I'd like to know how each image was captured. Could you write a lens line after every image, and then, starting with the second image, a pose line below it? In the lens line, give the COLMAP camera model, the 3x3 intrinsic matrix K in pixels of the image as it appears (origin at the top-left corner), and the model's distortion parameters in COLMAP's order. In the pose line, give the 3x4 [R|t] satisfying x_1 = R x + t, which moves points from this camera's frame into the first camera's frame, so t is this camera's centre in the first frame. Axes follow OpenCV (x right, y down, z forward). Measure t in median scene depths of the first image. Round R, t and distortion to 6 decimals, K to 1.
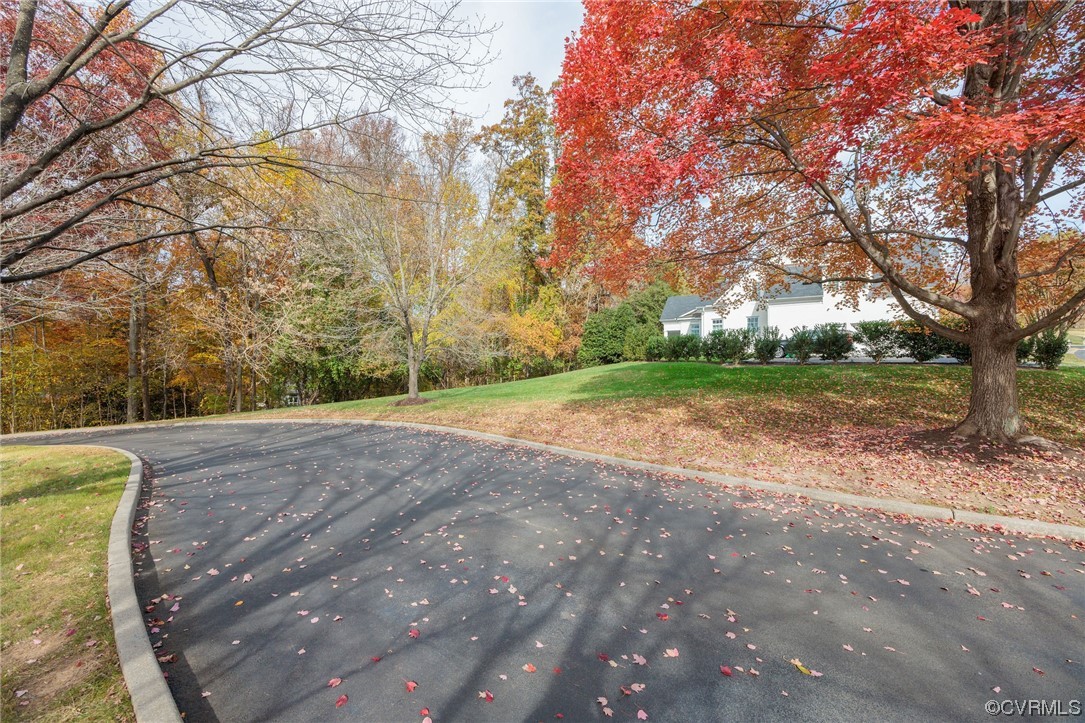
lens RADIAL K [[432.3, 0, 534.7], [0, 432.3, 356.5], [0, 0, 1]] dist [0.002841, 0.000158]
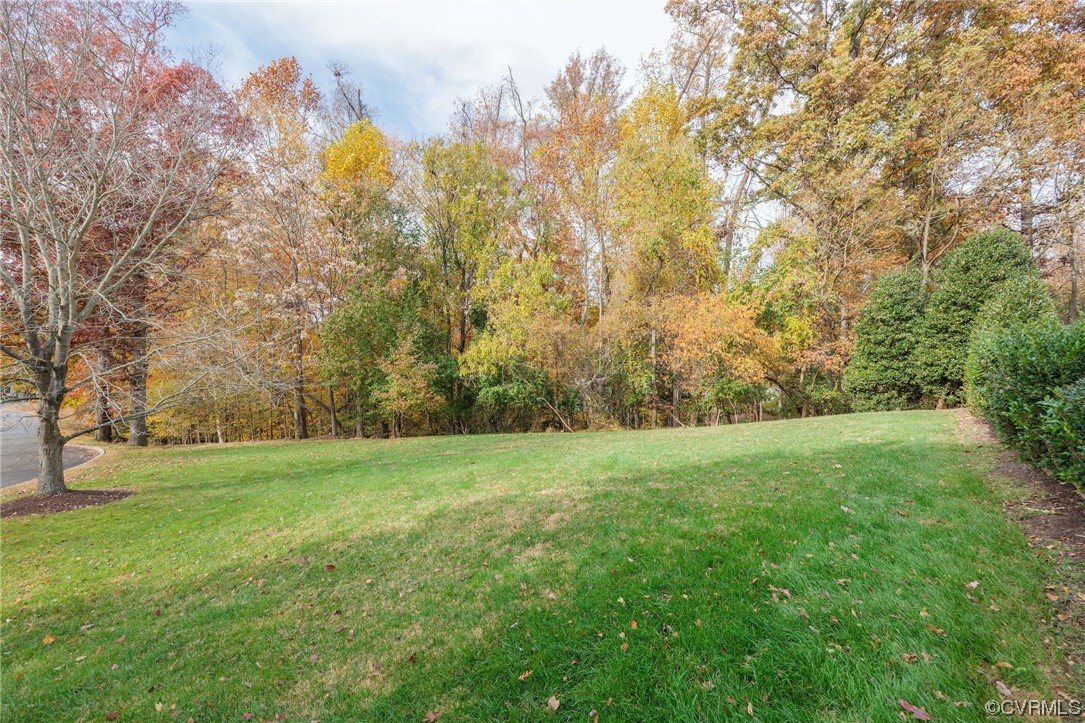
lens RADIAL K [[432.3, 0, 543.5], [0, 432.3, 360.4], [0, 0, 1]] dist [0.002841, 0.000158]
pose [[0.700571, 0.002107, -0.713580, 0.274244], [0.006912, 0.999929, 0.009739, -0.034683], [0.713549, -0.011755, 0.700506, 0.675290]]
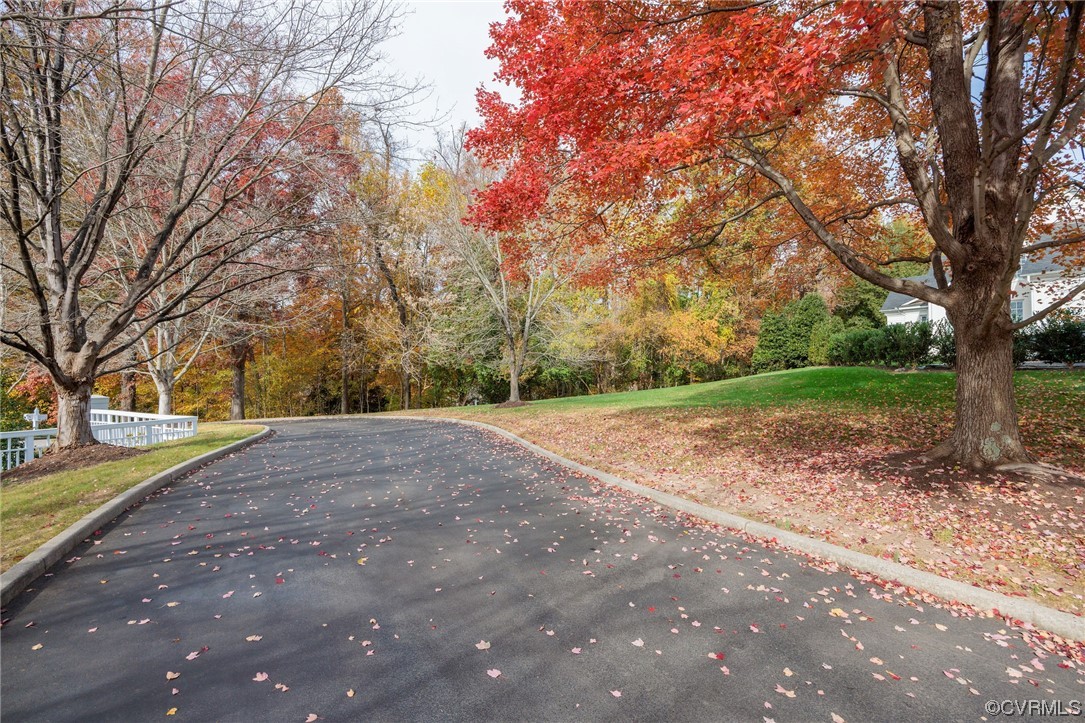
lens RADIAL K [[492.7, 0, 539.3], [0, 492.7, 364.0], [0, 0, 1]] dist [-0.002399, -0.000366]
pose [[0.902658, -0.001580, -0.430356, 0.191028], [0.004114, 0.999979, 0.004957, 0.001129], [0.430340, -0.006245, 0.902645, -0.030177]]
